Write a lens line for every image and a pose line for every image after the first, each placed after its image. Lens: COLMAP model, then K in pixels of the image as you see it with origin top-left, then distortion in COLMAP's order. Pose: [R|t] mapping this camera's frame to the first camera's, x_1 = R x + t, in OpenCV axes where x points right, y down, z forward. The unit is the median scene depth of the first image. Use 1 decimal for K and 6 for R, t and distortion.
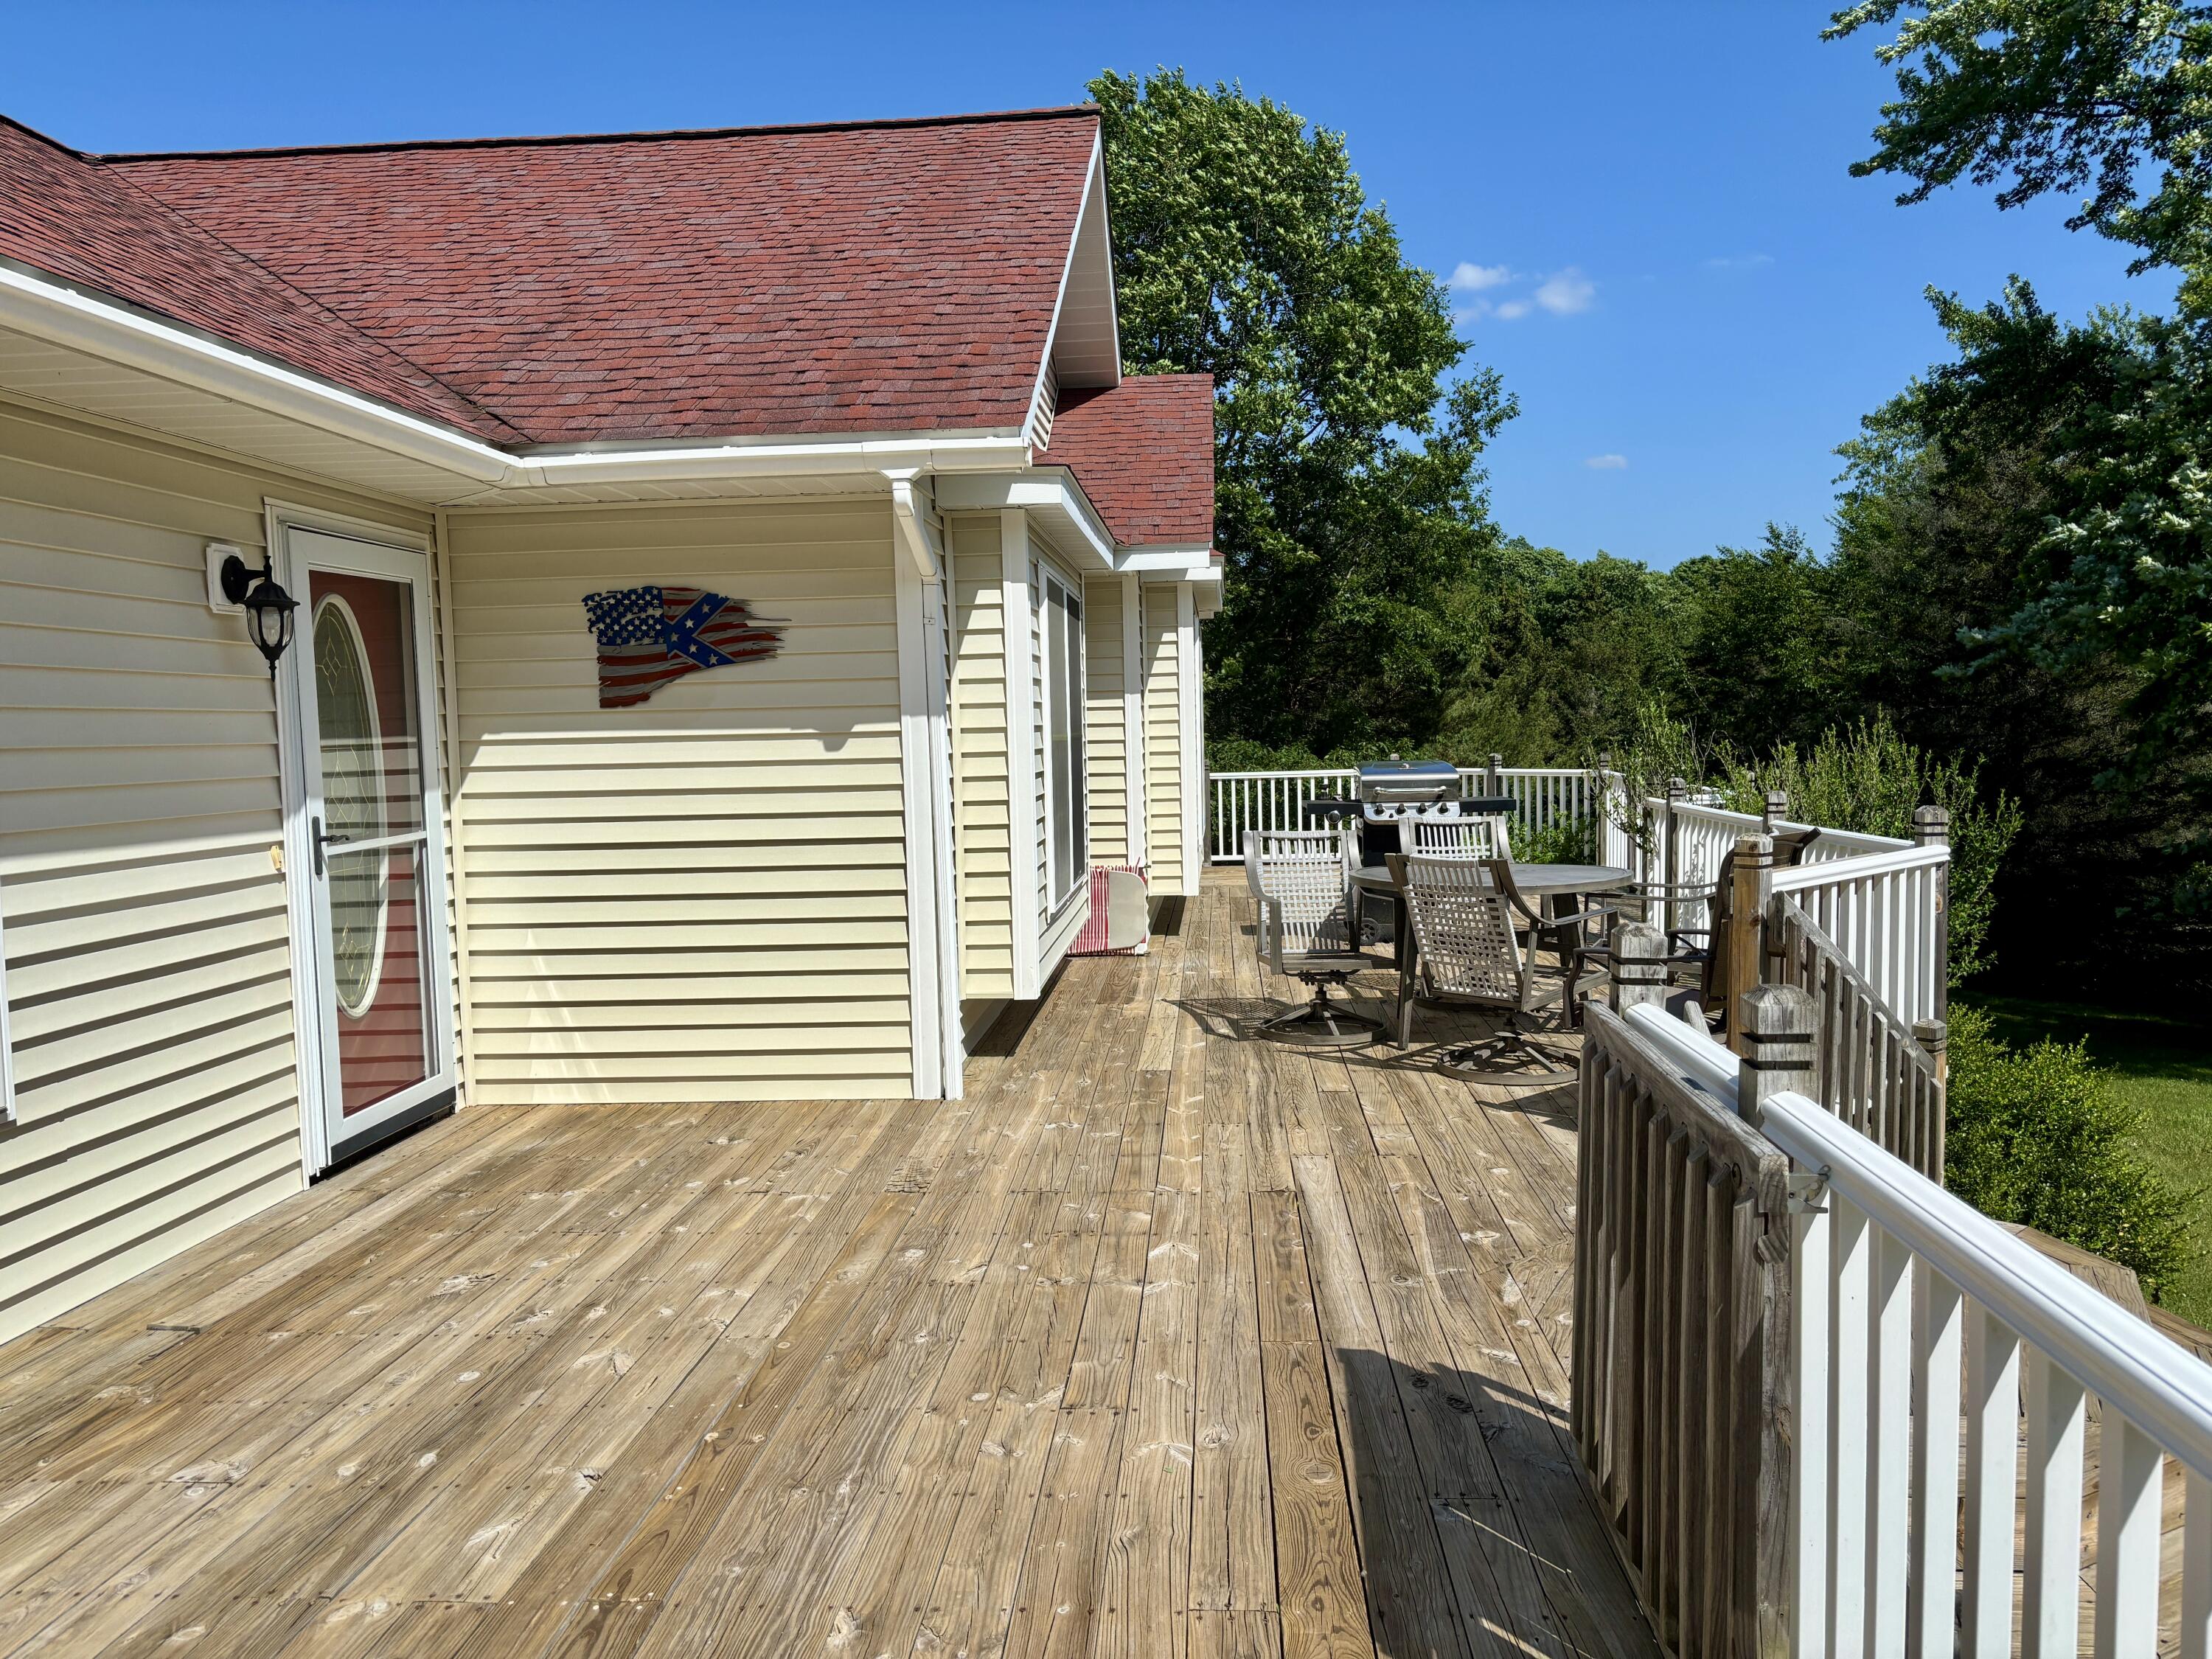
lens RADIAL K [[1671.8, 0, 1101.9], [0, 1671.8, 824.9], [0, 0, 1]] dist [0.006132, -0.003486]
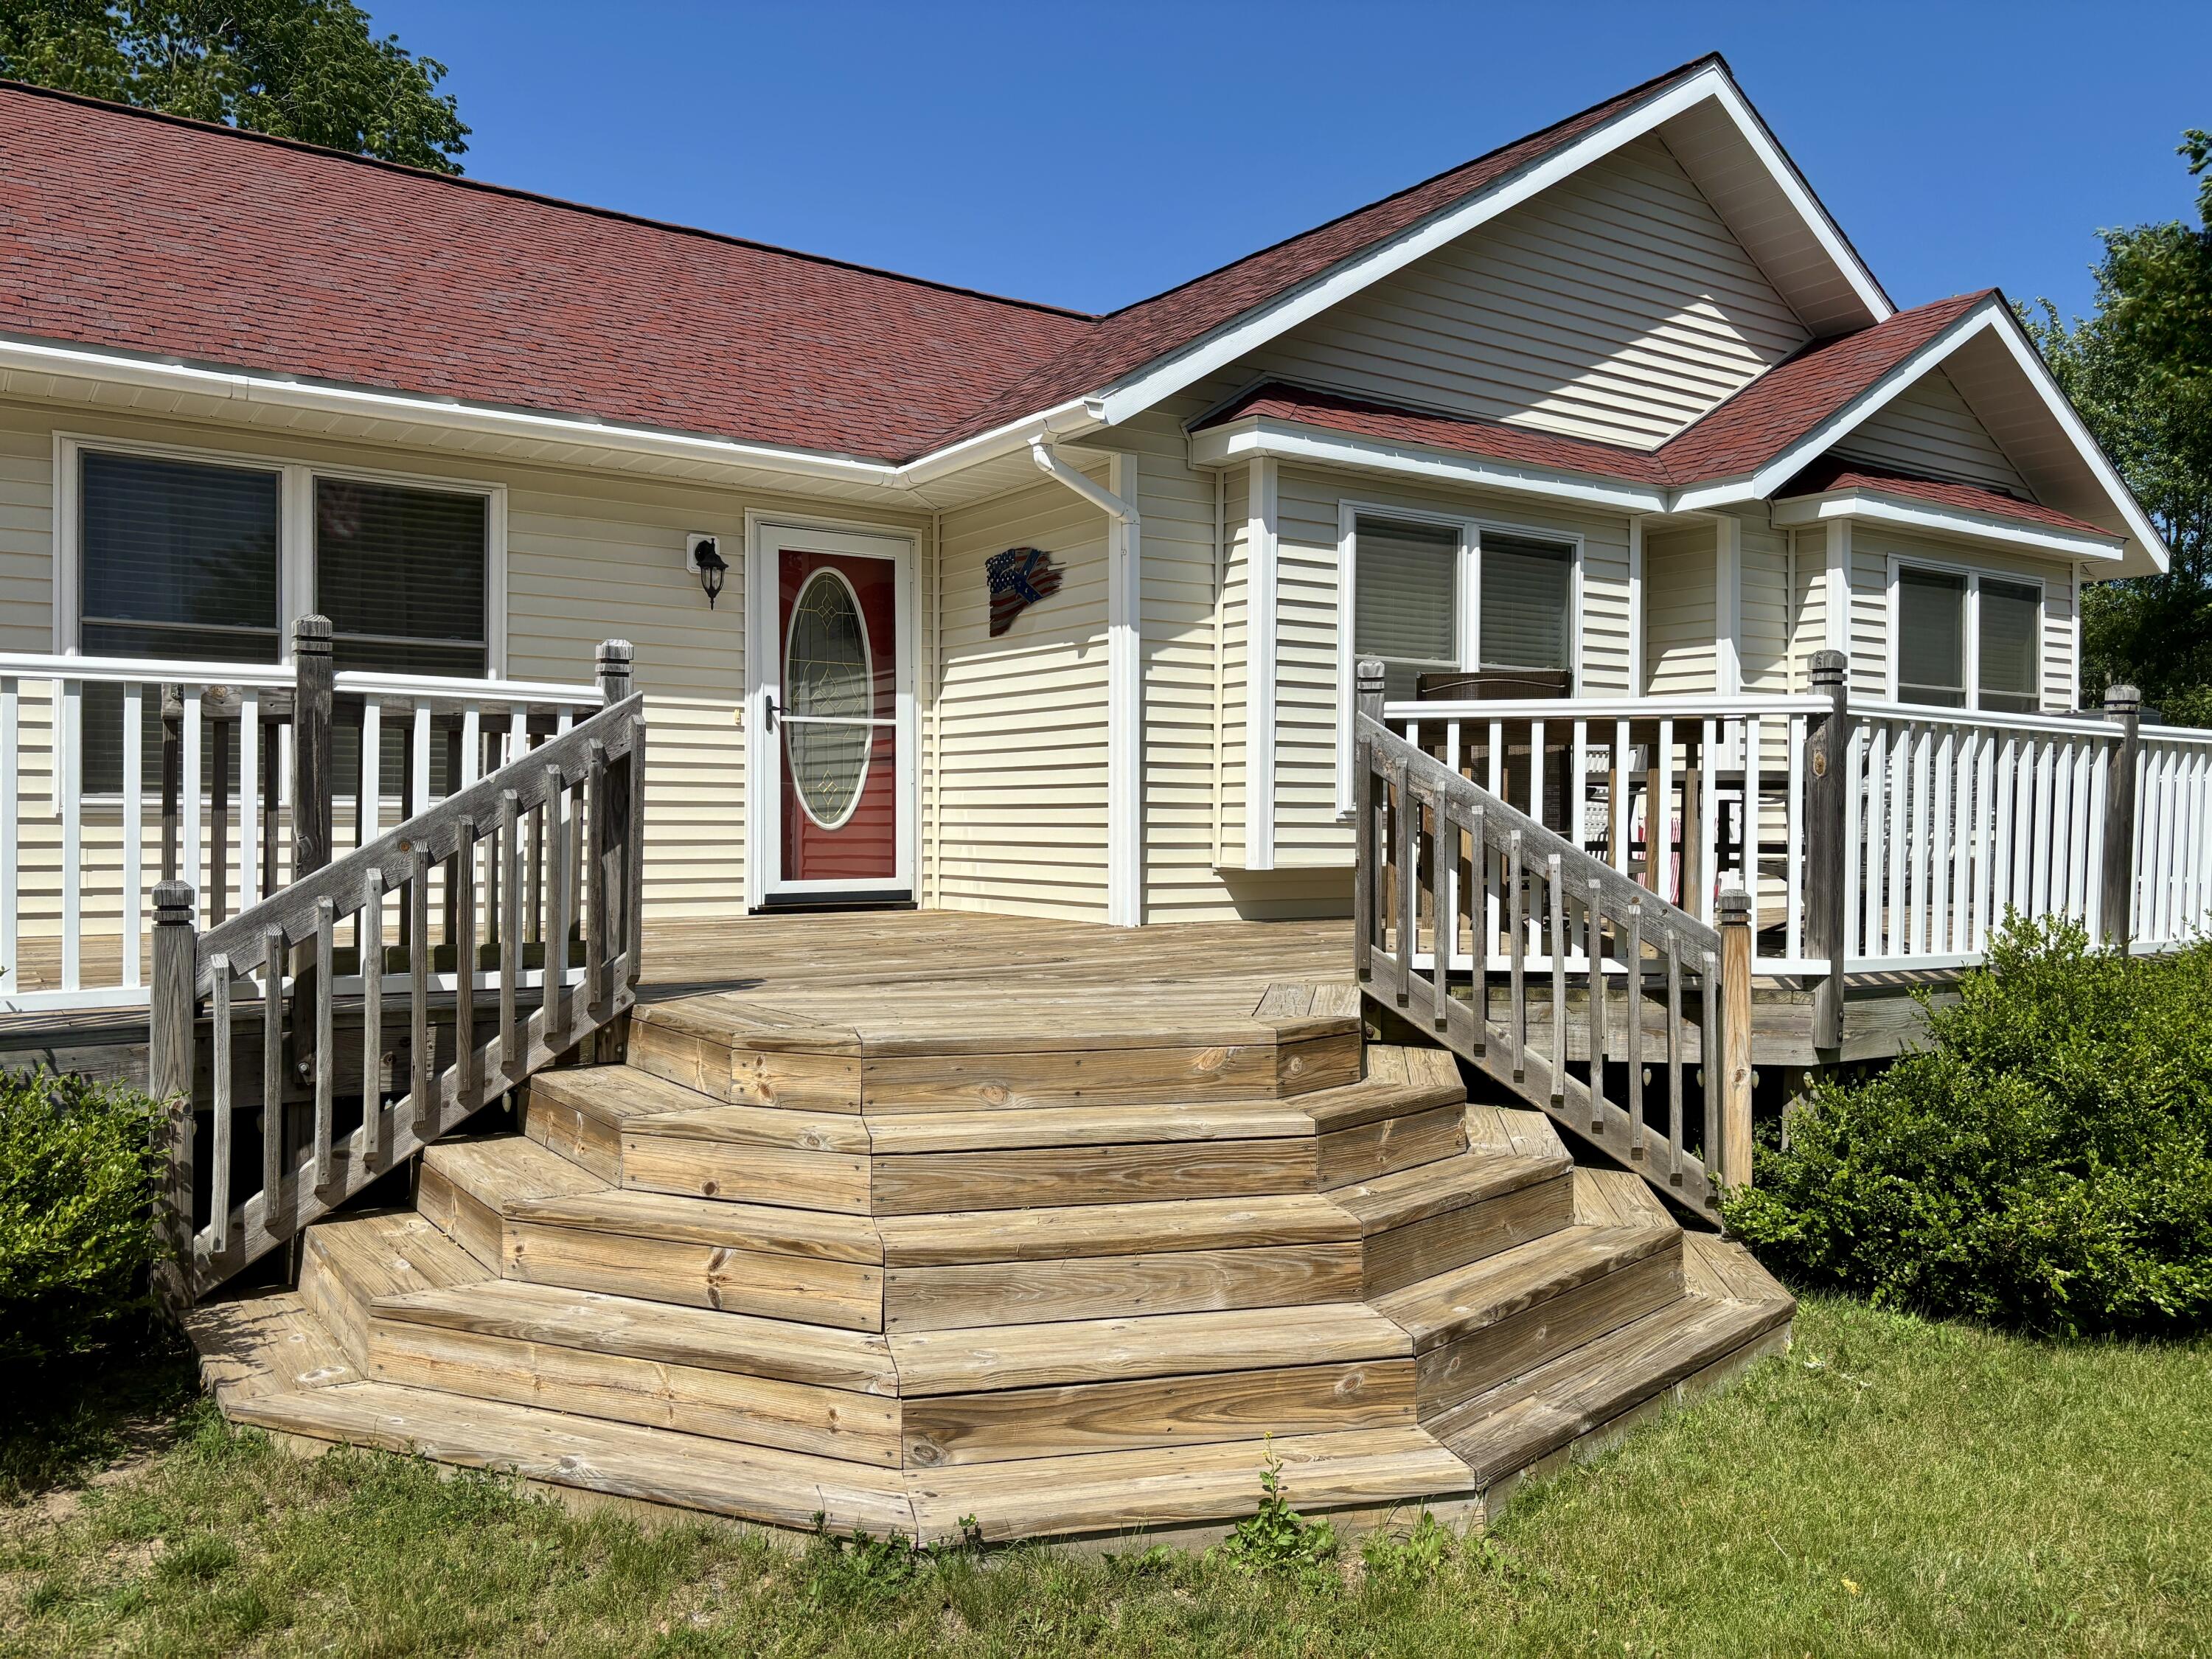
lens RADIAL K [[1671.8, 0, 1103.2], [0, 1671.8, 838.0], [0, 0, 1]] dist [0.006132, -0.003486]
pose [[0.625595, 0.036942, -0.779273, 0.895024], [-0.070908, 0.997436, -0.009641, 0.110914], [0.776919, 0.061288, 0.626610, 0.187807]]
